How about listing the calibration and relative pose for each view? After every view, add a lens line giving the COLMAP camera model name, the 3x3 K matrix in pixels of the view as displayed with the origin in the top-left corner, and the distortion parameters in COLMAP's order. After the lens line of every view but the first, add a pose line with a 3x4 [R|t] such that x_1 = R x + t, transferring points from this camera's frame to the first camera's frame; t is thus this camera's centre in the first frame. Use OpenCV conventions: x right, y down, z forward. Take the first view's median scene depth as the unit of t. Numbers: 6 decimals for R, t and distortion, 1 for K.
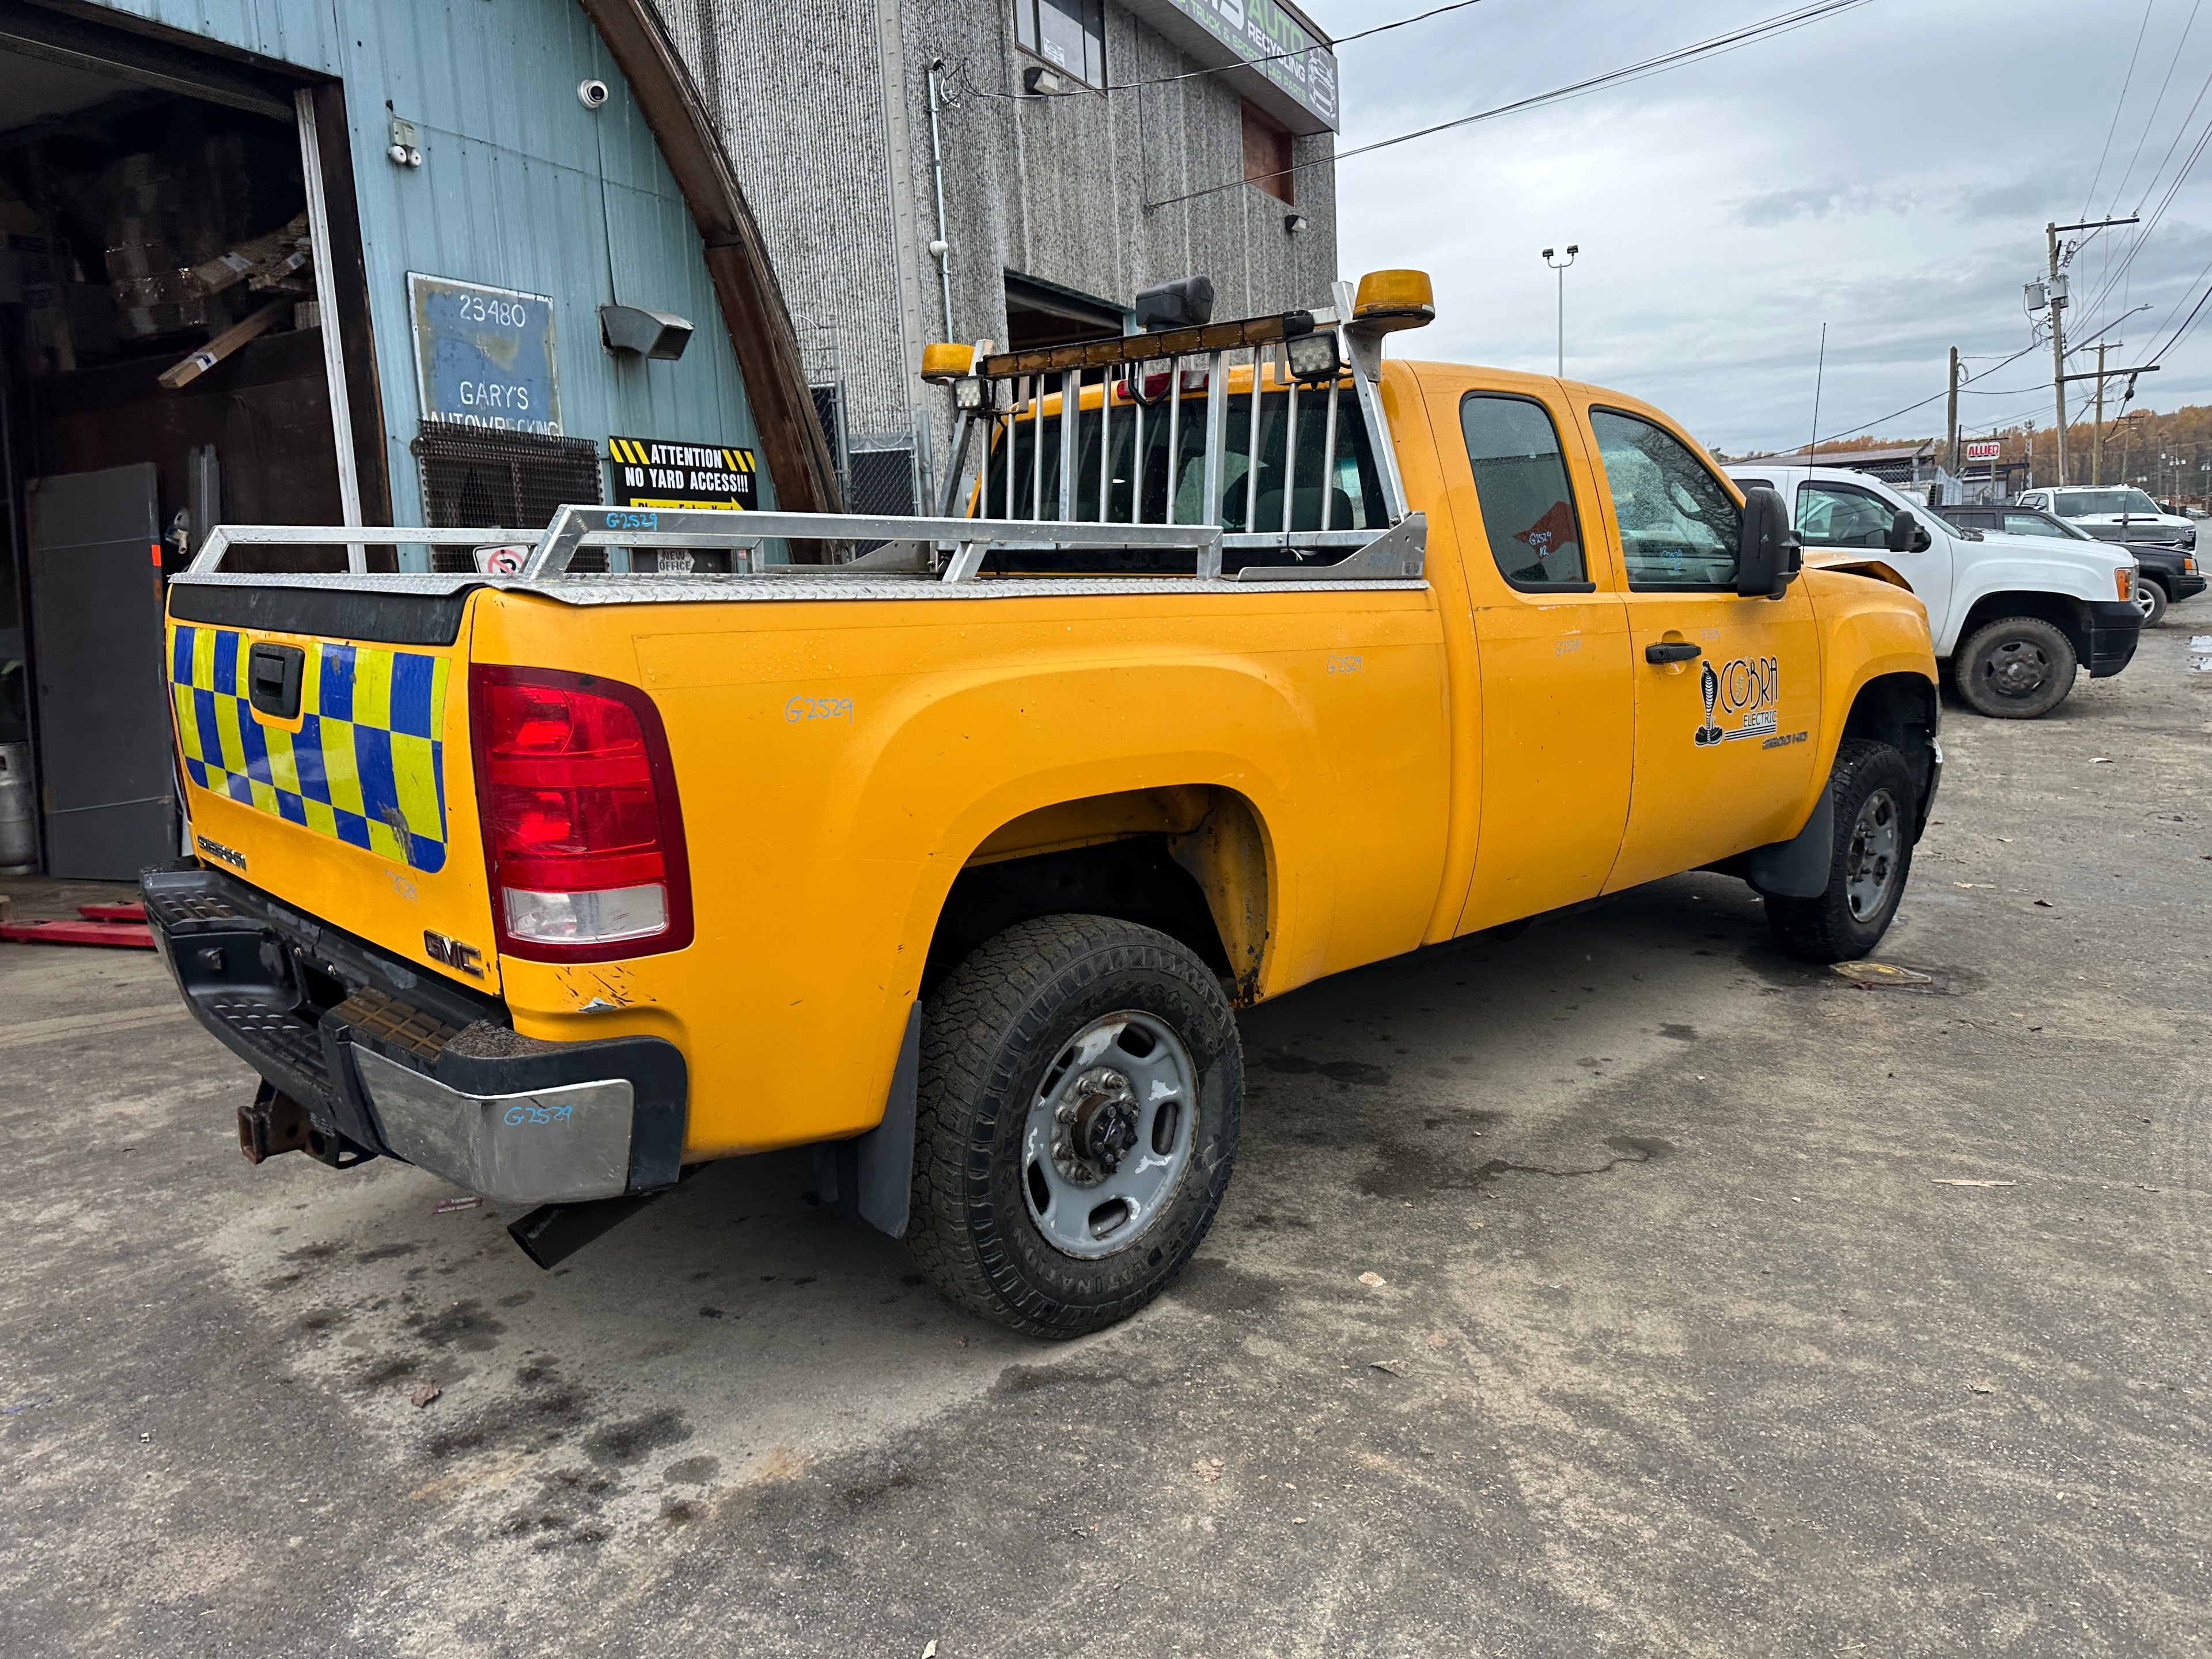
lens RADIAL K [[1550.4, 0, 1121.2], [0, 1550.4, 826.0], [0, 0, 1]] dist [0.038941, -0.044460]
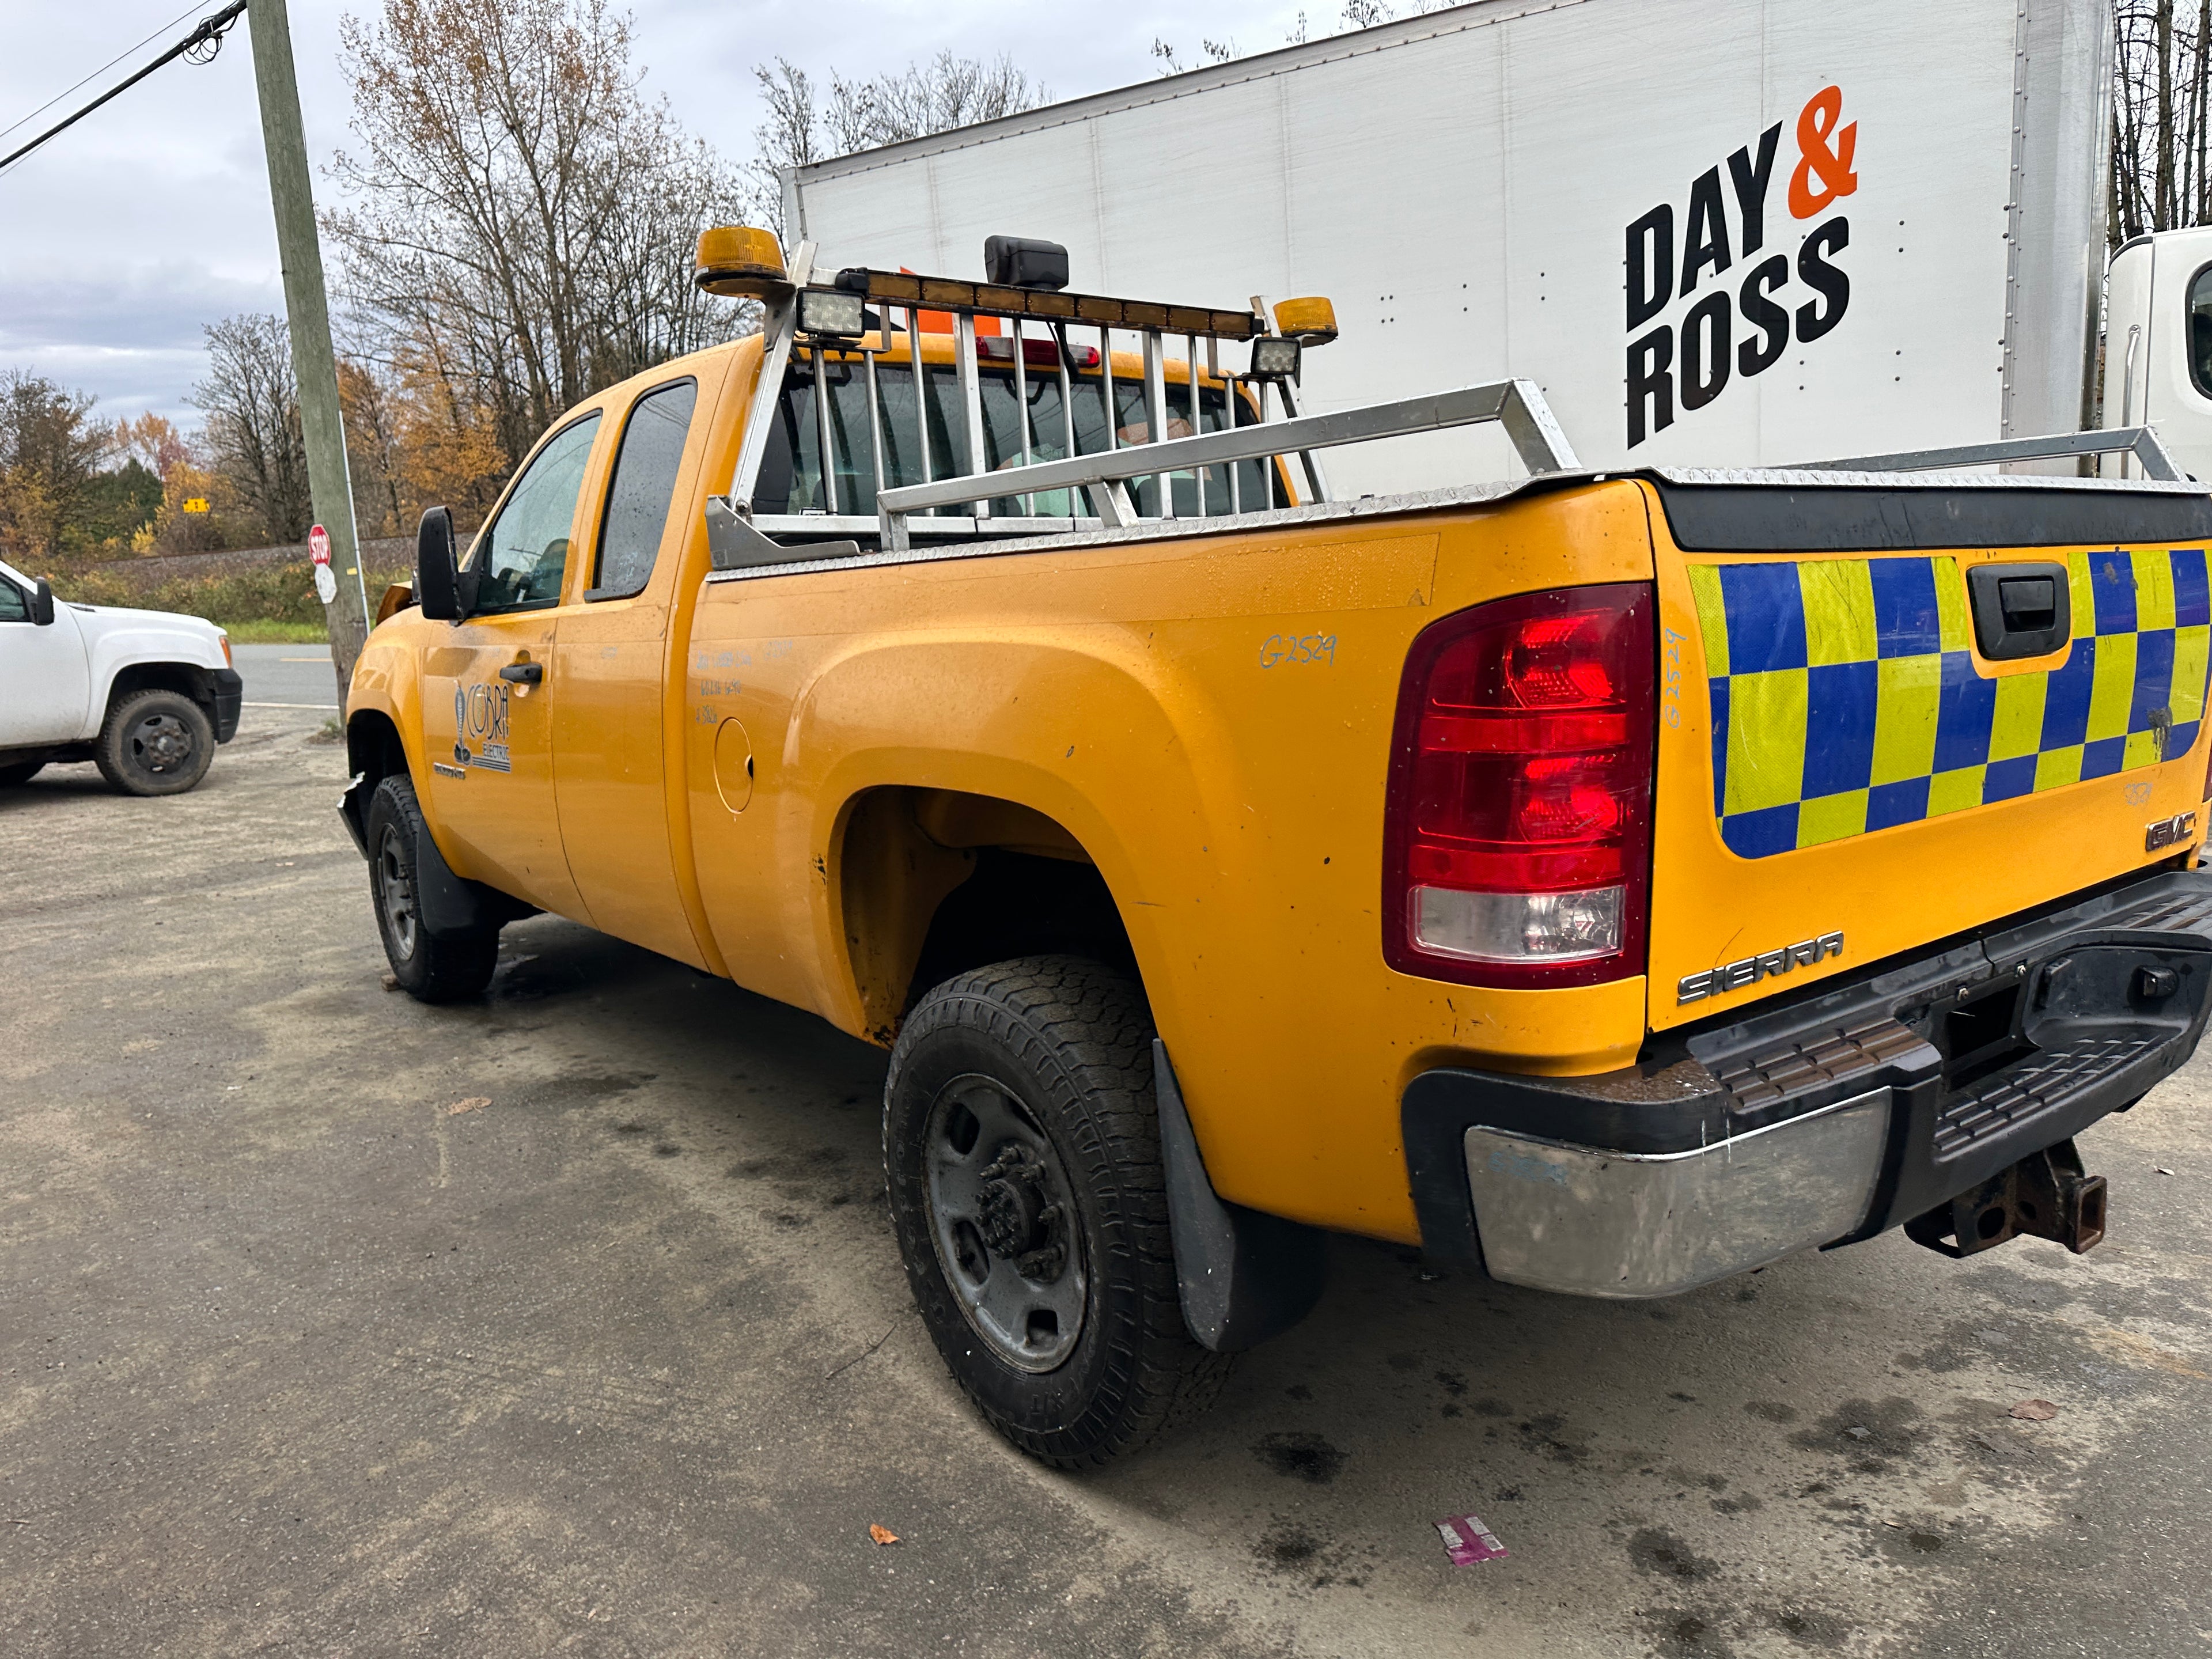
lens RADIAL K [[1550.4, 0, 1109.9], [0, 1550.4, 818.5], [0, 0, 1]] dist [0.038941, -0.044460]
pose [[0.115801, -0.140201, 0.983328, -0.786354], [0.213036, 0.970455, 0.113278, -0.102153], [-0.970158, 0.196366, 0.142248, 0.778878]]
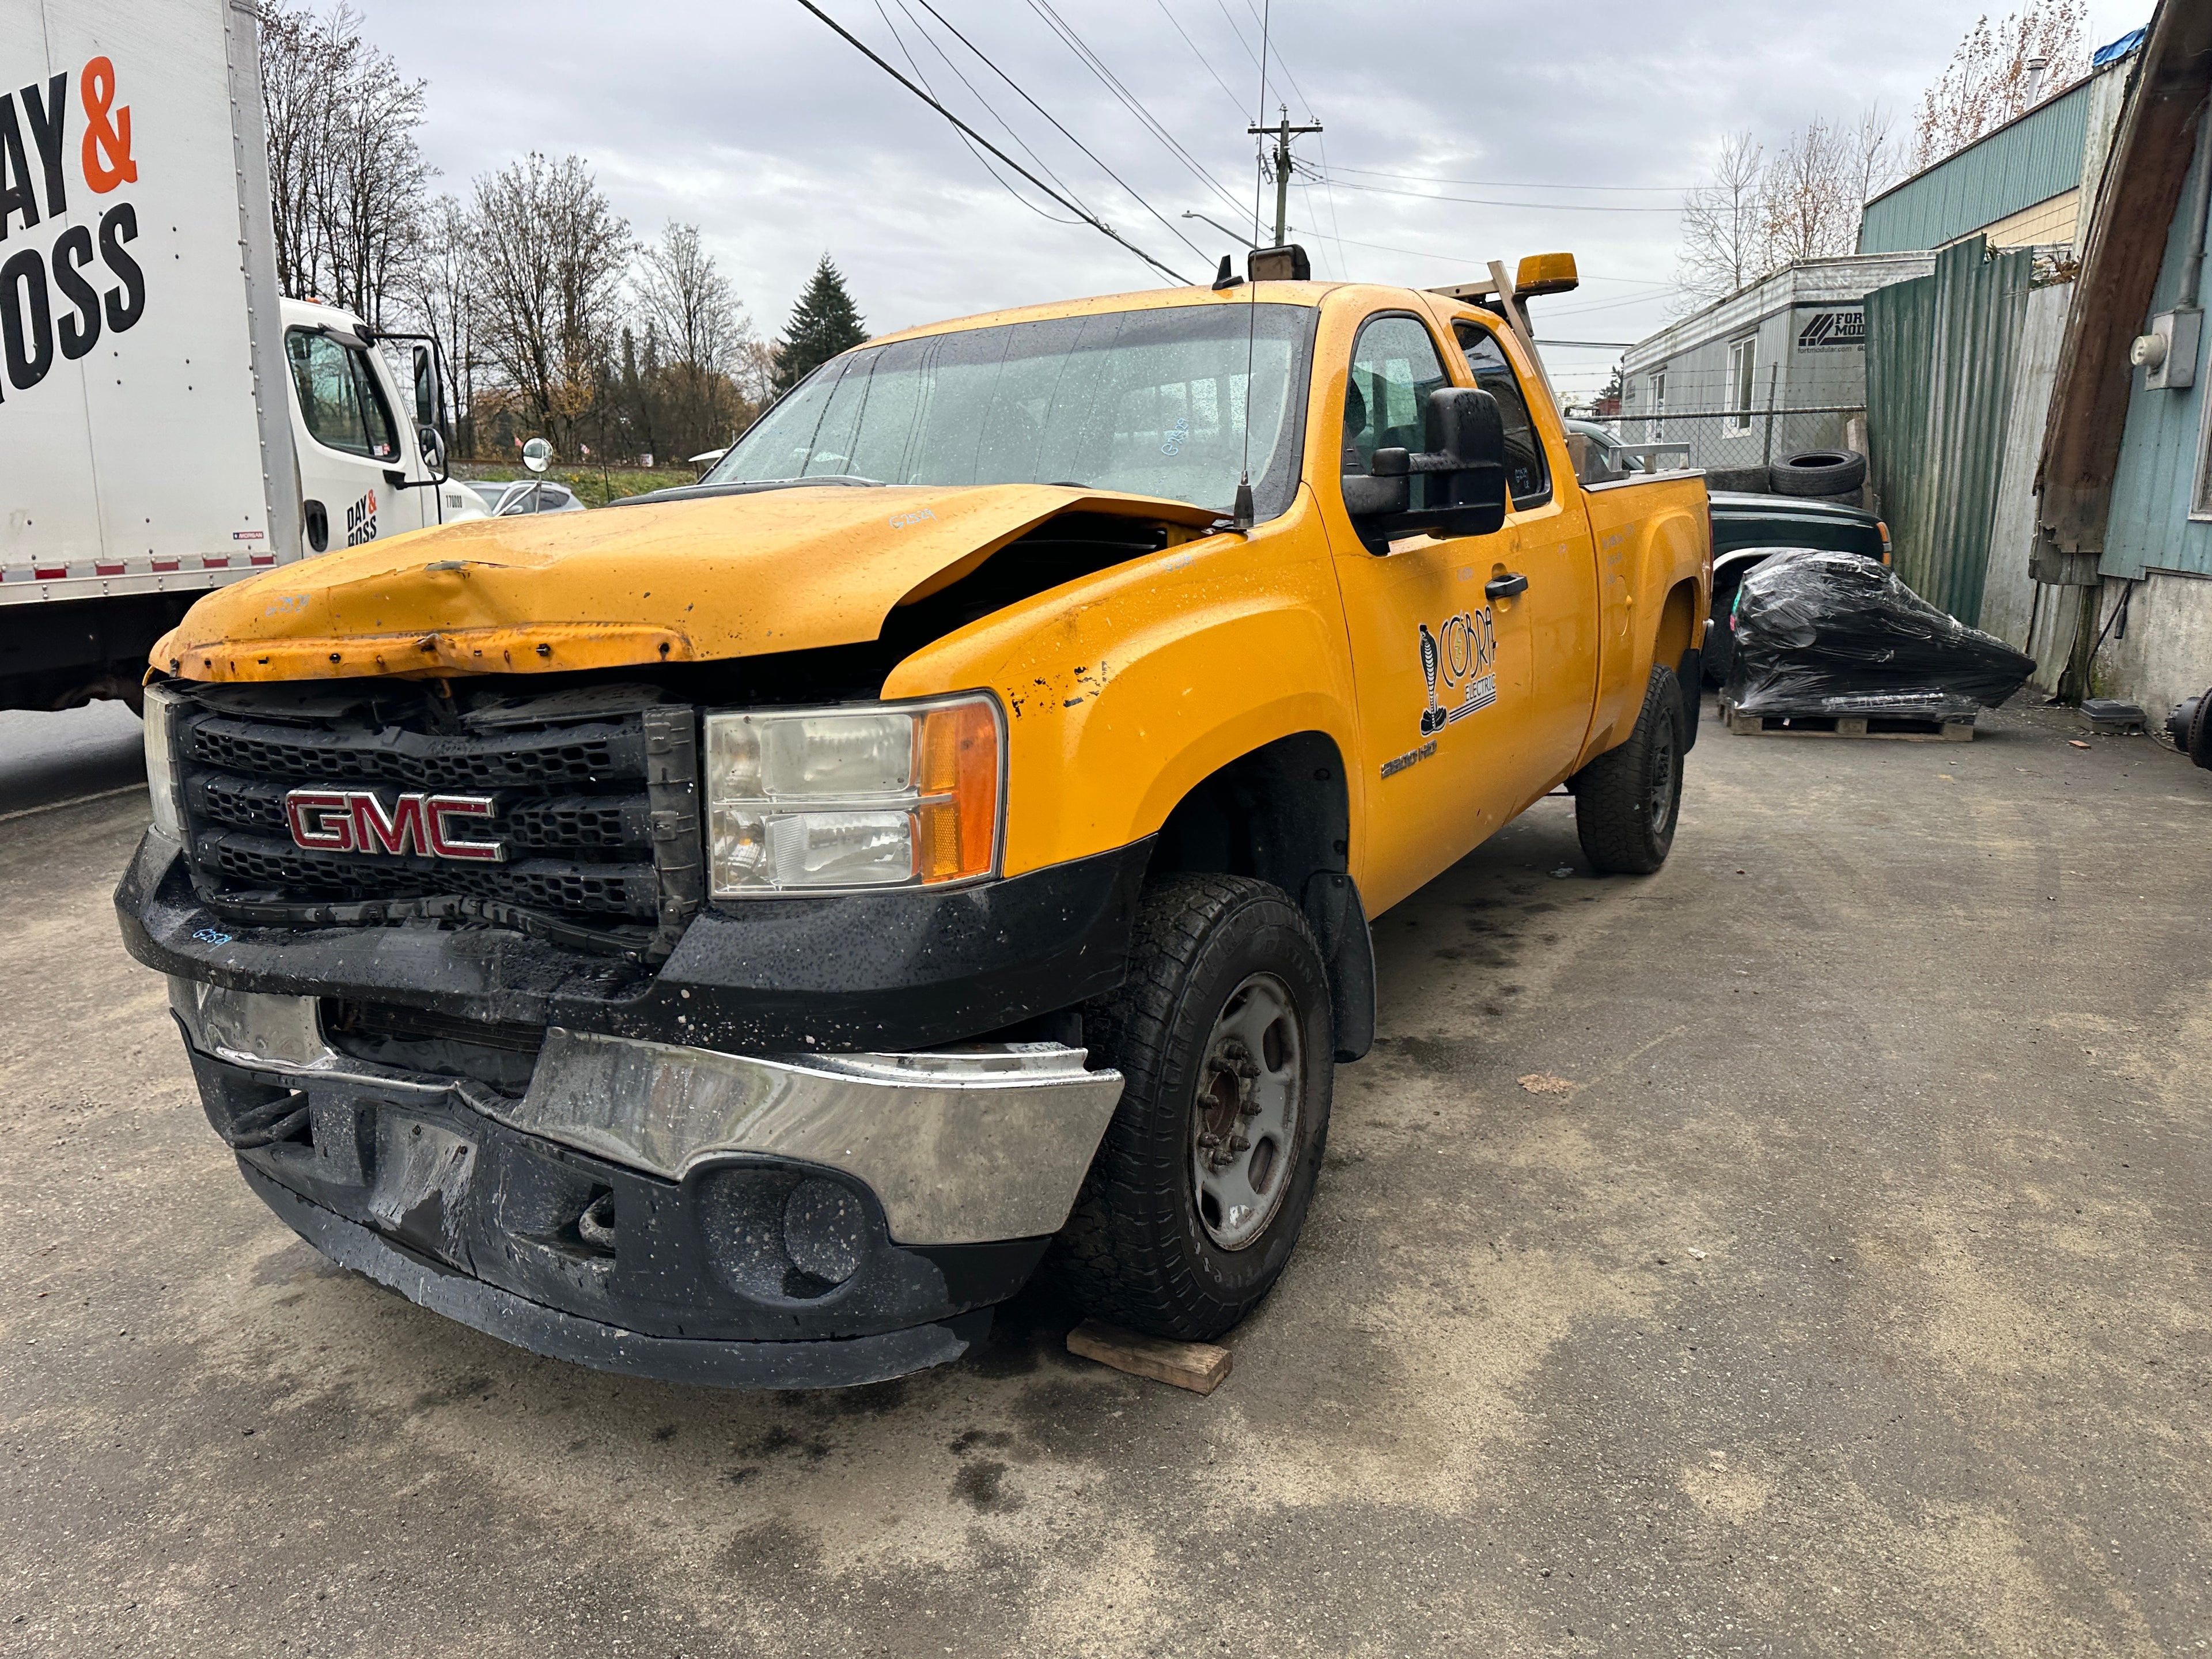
lens RADIAL K [[1550.4, 0, 1116.7], [0, 1550.4, 839.3], [0, 0, 1]] dist [0.038941, -0.044460]
pose [[-0.958077, 0.118181, -0.261002, 0.451825], [0.011470, 0.926055, 0.377213, -0.336916], [0.286282, 0.358406, -0.888588, 1.909605]]
